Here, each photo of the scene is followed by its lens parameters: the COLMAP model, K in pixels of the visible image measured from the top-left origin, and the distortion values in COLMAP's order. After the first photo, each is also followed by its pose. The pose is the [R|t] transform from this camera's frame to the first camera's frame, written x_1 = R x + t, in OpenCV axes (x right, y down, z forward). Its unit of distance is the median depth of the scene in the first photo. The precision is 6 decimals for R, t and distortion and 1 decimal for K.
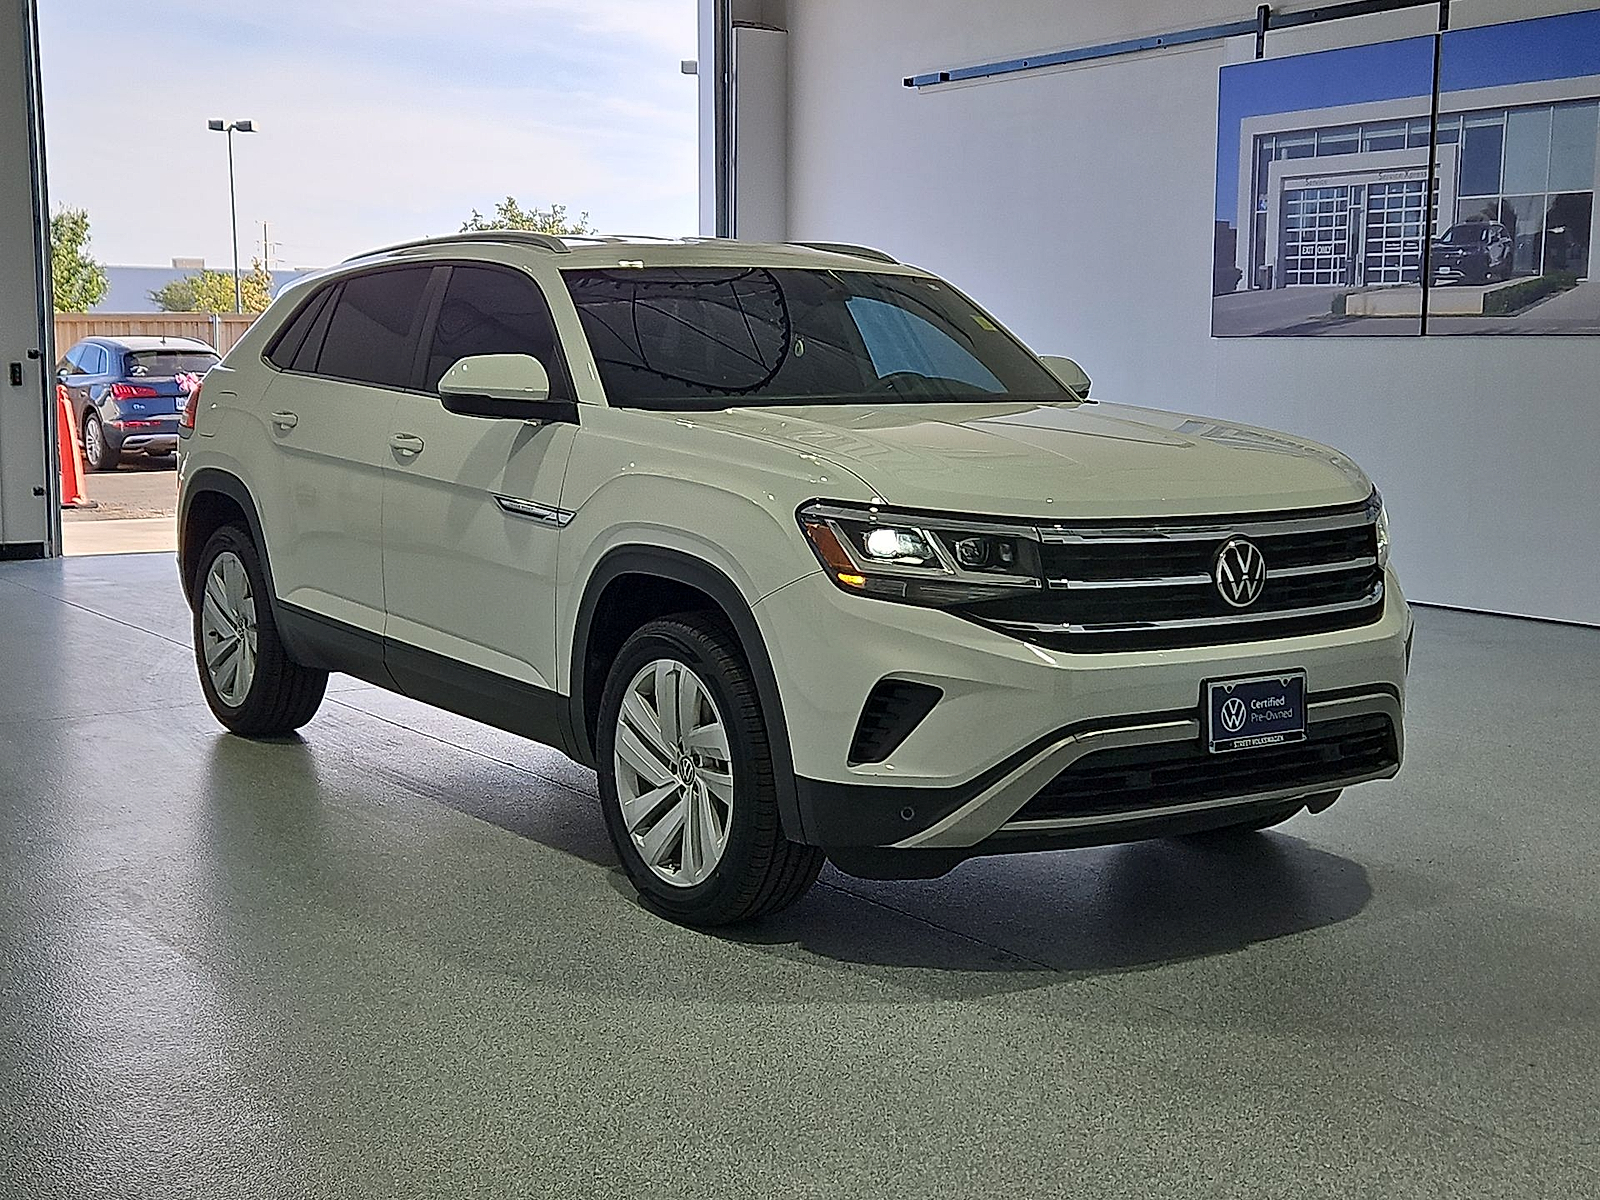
lens RADIAL K [[2152.3, 0, 800.0], [0, 2152.3, 600.0], [0, 0, 1]] dist [0.084540, -0.107978]
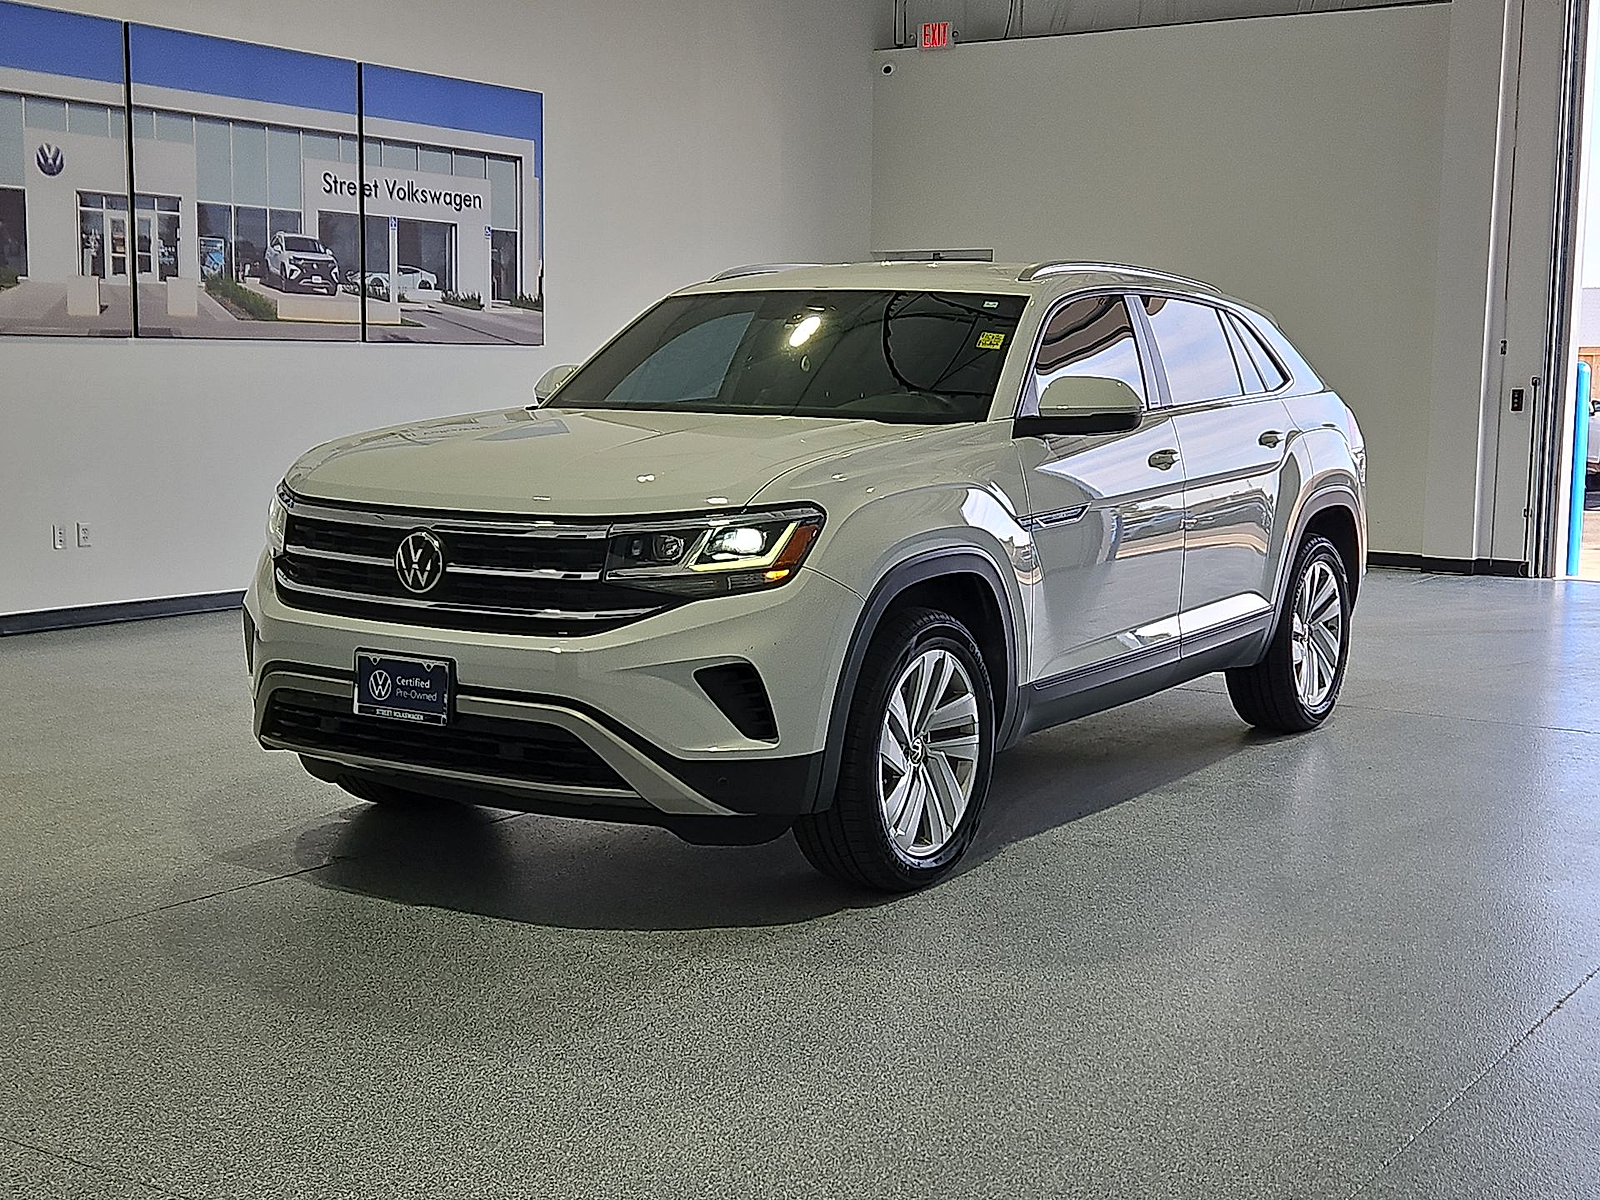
lens RADIAL K [[2152.3, 0, 800.0], [0, 2152.3, 600.0], [0, 0, 1]] dist [0.084540, -0.107978]
pose [[0.389761, 0.106855, -0.914696, 1.288461], [-0.122346, 0.990449, 0.063572, -0.087288], [0.912753, 0.087131, 0.399112, 0.738920]]
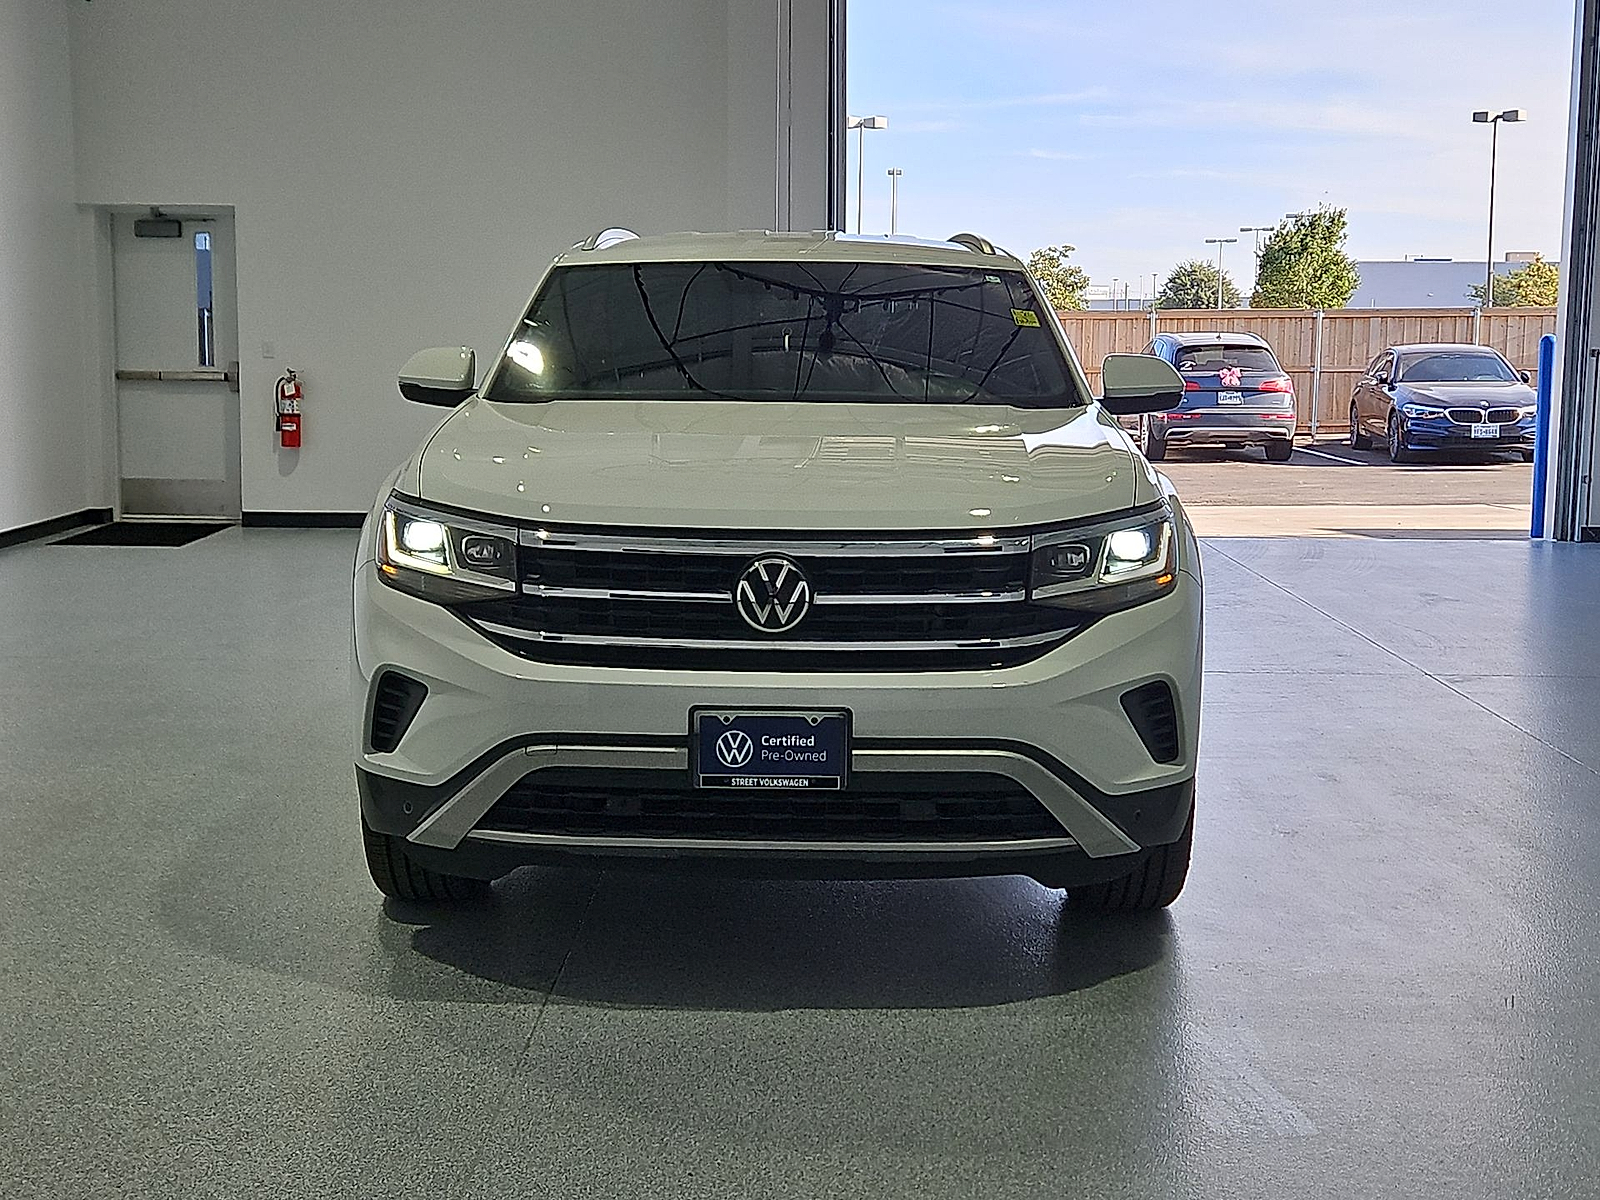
lens RADIAL K [[2152.3, 0, 800.0], [0, 2152.3, 600.0], [0, 0, 1]] dist [0.084540, -0.107978]
pose [[0.814351, 0.075091, -0.575494, 0.731361], [-0.073841, 0.996942, 0.025592, -0.034261], [0.575656, 0.021654, 0.817405, 0.269867]]
